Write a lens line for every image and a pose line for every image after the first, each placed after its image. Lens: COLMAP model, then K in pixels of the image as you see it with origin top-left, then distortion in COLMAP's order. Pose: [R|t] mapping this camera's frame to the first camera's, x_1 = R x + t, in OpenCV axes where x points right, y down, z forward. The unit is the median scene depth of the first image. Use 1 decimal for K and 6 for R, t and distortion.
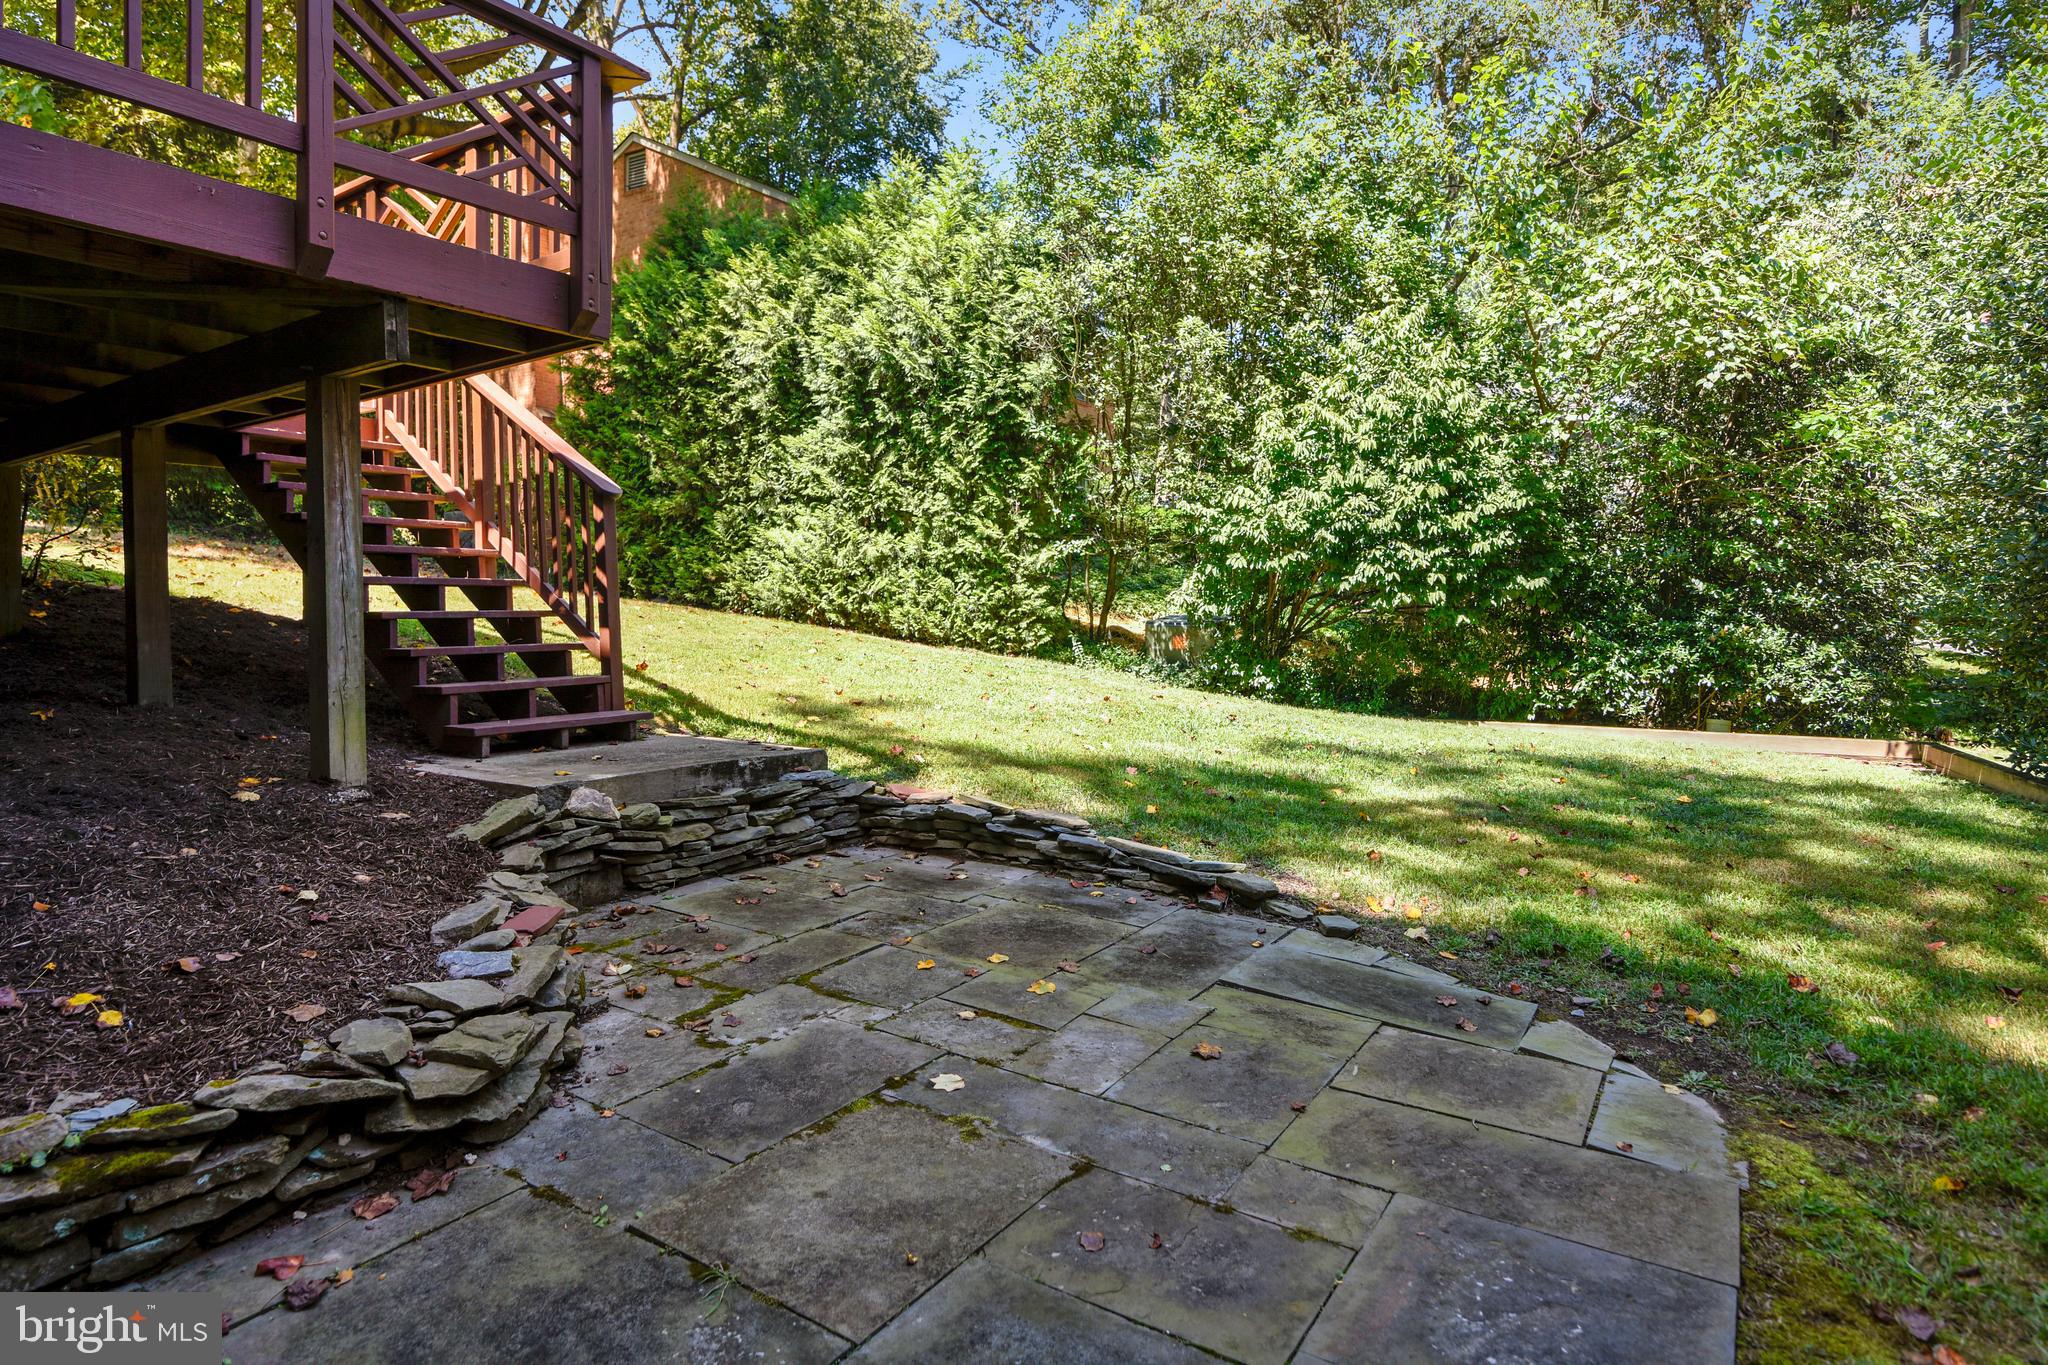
lens RADIAL K [[1100.8, 0, 1028.9], [0, 1100.8, 631.8], [0, 0, 1]] dist [-0.006490, -0.000451]
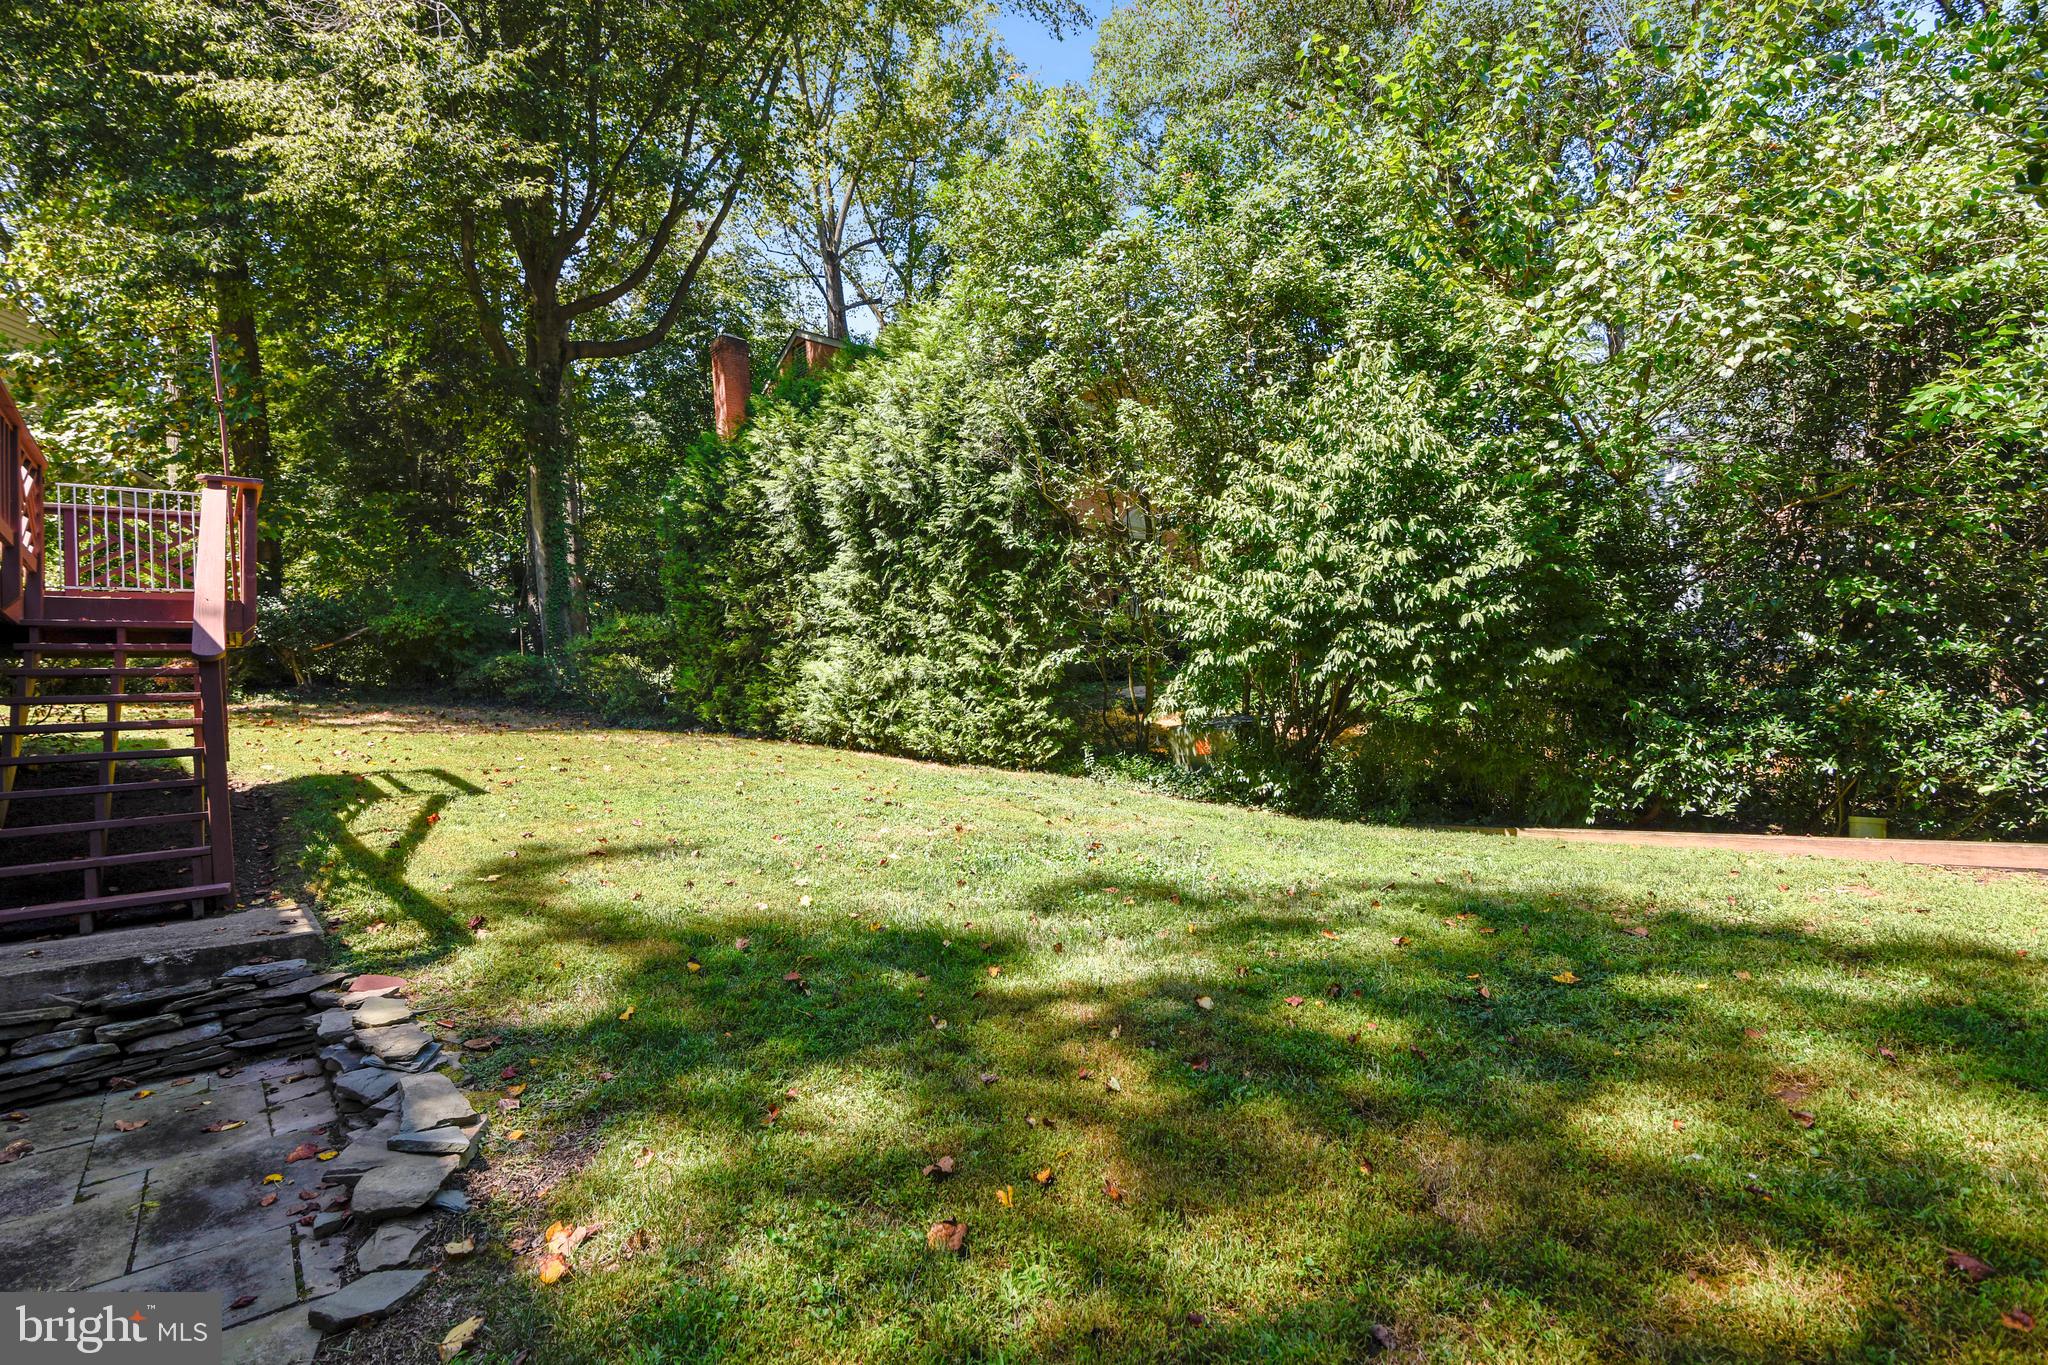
lens RADIAL K [[972.1, 0, 1024.0], [0, 972.1, 682.5], [0, 0, 1]] dist [0.001713, 0.000341]
pose [[0.954698, -0.075416, -0.287862, 0.247628], [0.060385, 0.996325, -0.060755, -0.004294], [0.291386, 0.040620, 0.955743, 0.177192]]
